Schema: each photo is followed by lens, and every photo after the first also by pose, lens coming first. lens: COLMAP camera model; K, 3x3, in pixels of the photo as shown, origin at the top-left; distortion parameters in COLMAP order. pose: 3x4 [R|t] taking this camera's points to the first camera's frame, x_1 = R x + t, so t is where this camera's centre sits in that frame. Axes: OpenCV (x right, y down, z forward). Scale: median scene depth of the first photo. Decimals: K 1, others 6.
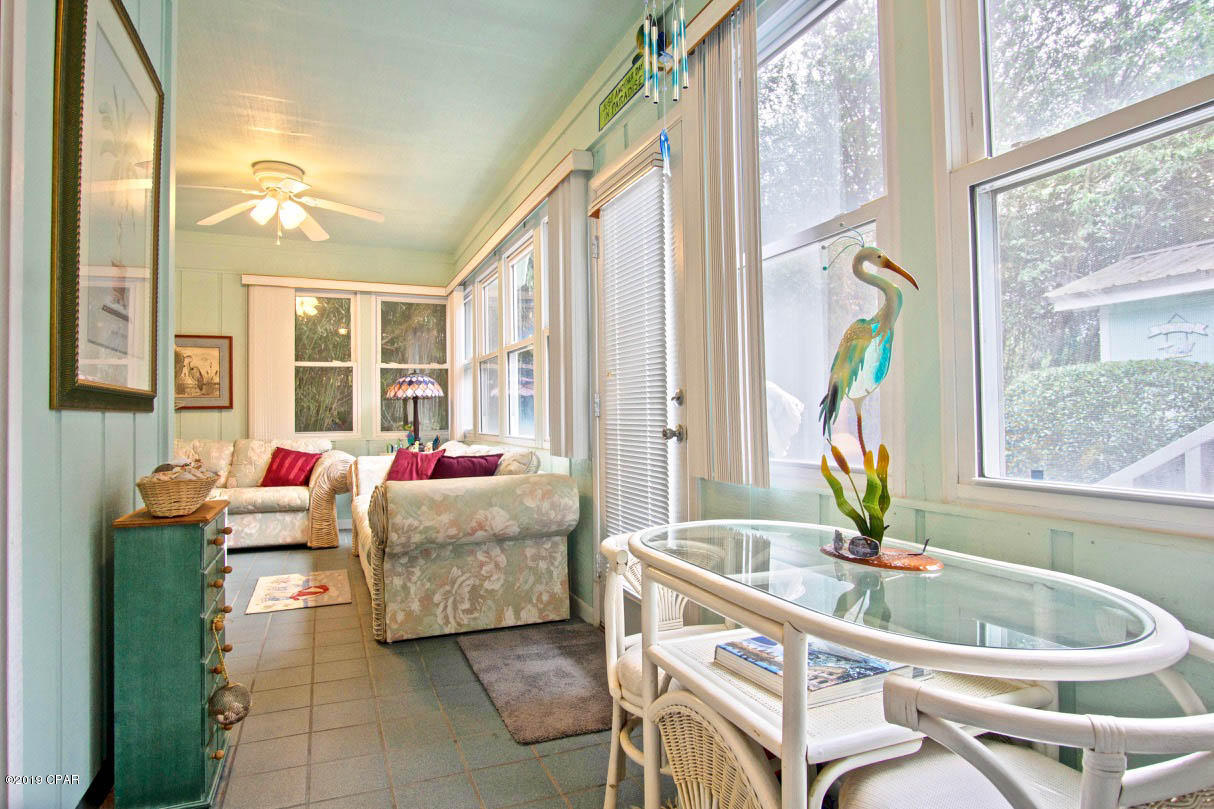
lens RADIAL K [[654.1, 0, 606.2], [0, 654.1, 399.6], [0, 0, 1]] dist [-0.028989, 0.006409]
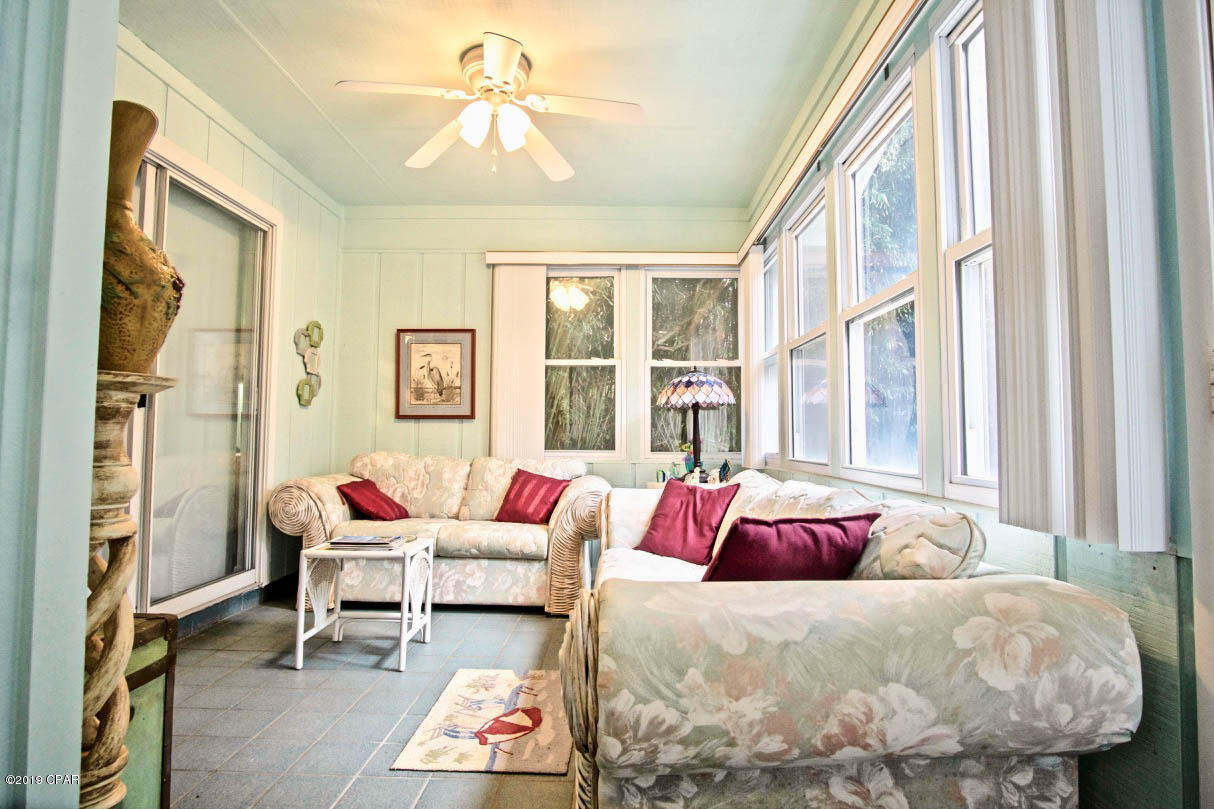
lens RADIAL K [[654.1, 0, 606.2], [0, 654.1, 399.6], [0, 0, 1]] dist [-0.028989, 0.006409]
pose [[0.908147, -0.005275, -0.418618, -0.095707], [-0.008401, 0.999490, -0.030820, 0.015233], [0.418567, 0.031505, 0.907639, 0.360284]]
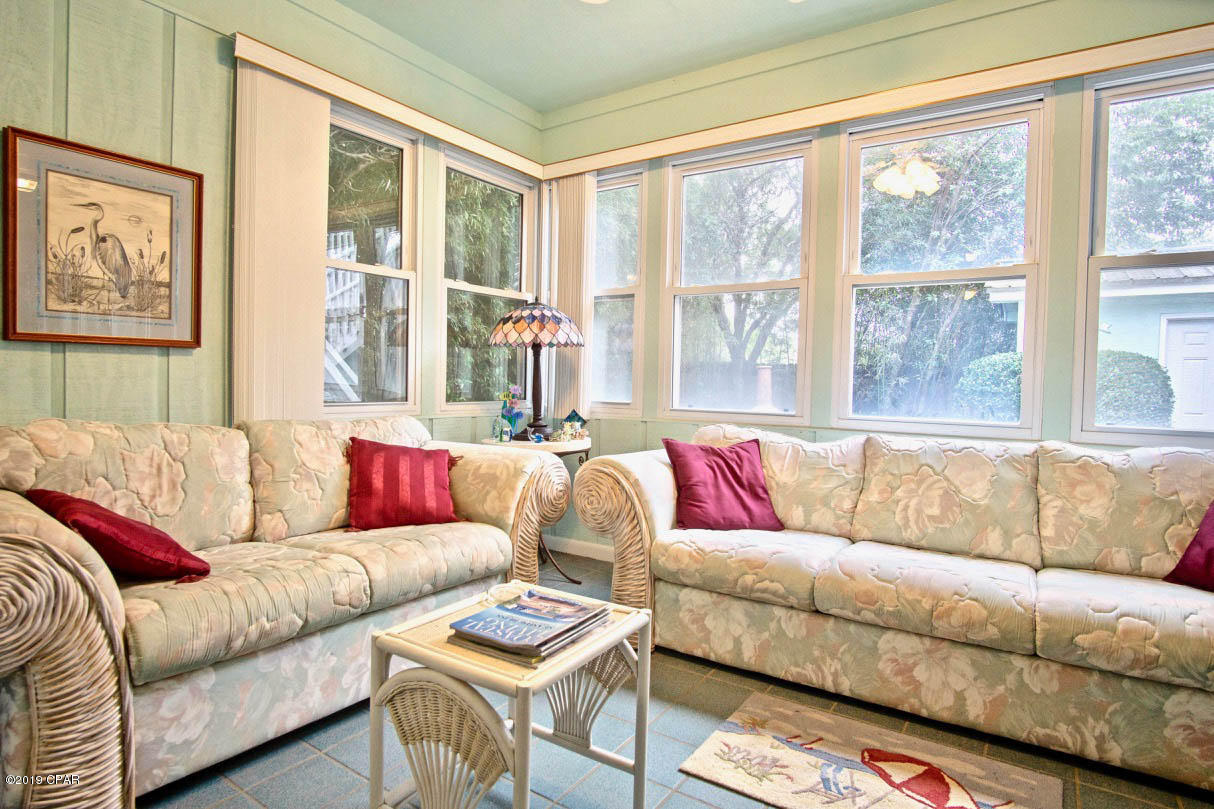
lens RADIAL K [[630.8, 0, 607.0], [0, 630.8, 404.5], [0, 0, 1]] dist [-0.028388, 0.000548]
pose [[0.850748, 0.003886, 0.525559, -0.612406], [-0.034543, 0.998224, 0.048536, 0.023713], [-0.524437, -0.059446, 0.849371, 0.558581]]
